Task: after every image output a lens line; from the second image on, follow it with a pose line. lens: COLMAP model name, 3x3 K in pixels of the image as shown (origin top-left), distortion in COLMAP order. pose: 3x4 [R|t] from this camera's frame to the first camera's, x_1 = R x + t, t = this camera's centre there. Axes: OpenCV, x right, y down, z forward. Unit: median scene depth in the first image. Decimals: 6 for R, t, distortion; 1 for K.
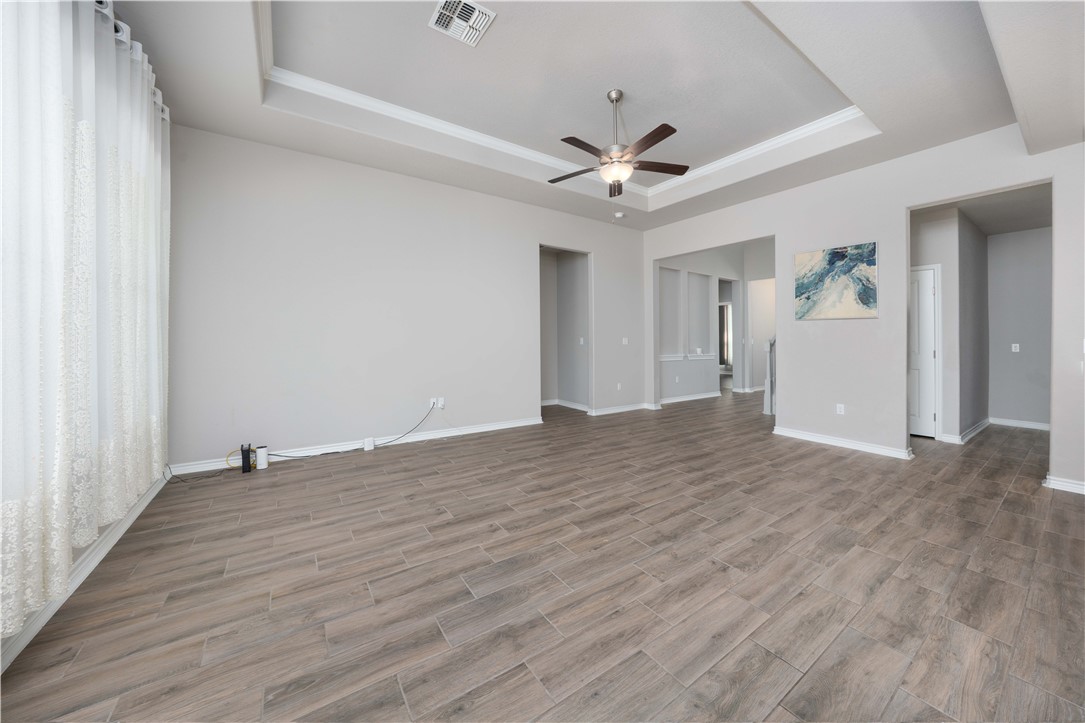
lens RADIAL K [[374.8, 0, 537.3], [0, 374.8, 360.0], [0, 0, 1]] dist [-0.010972, 0.000648]
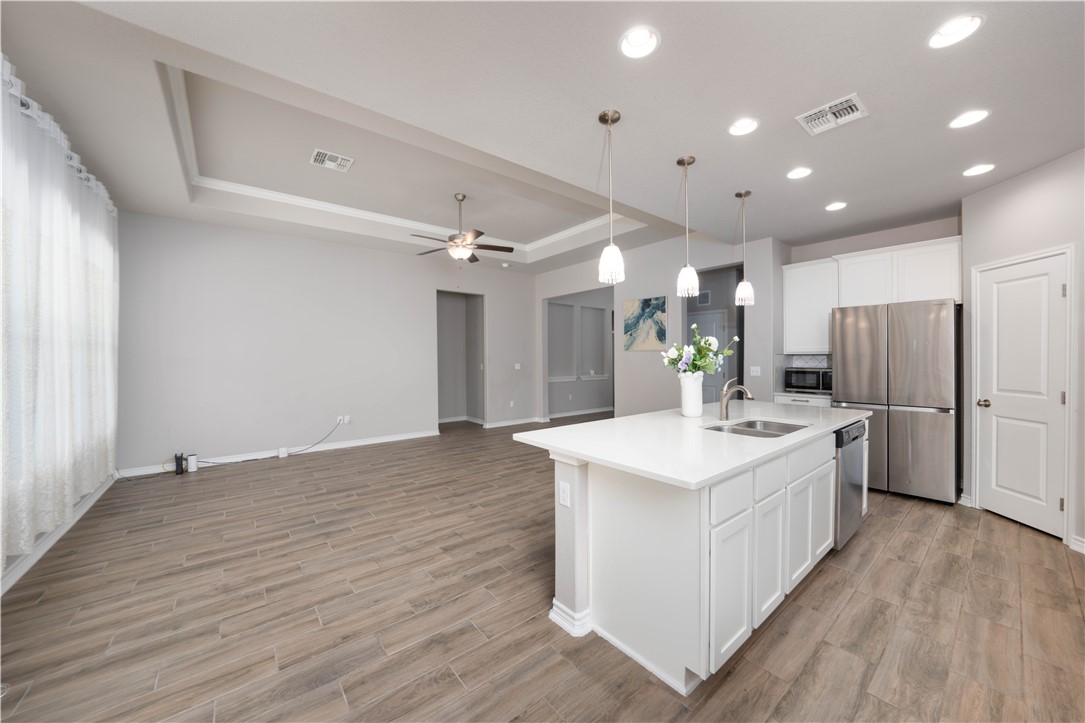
lens RADIAL K [[397.3, 0, 549.1], [0, 397.3, 362.8], [0, 0, 1]] dist [-0.011096, -0.000402]
pose [[0.996091, -0.009083, 0.087868, 0.405384], [0.012636, 0.999121, -0.039966, -0.015647], [-0.087427, 0.040920, 0.995330, -0.517377]]
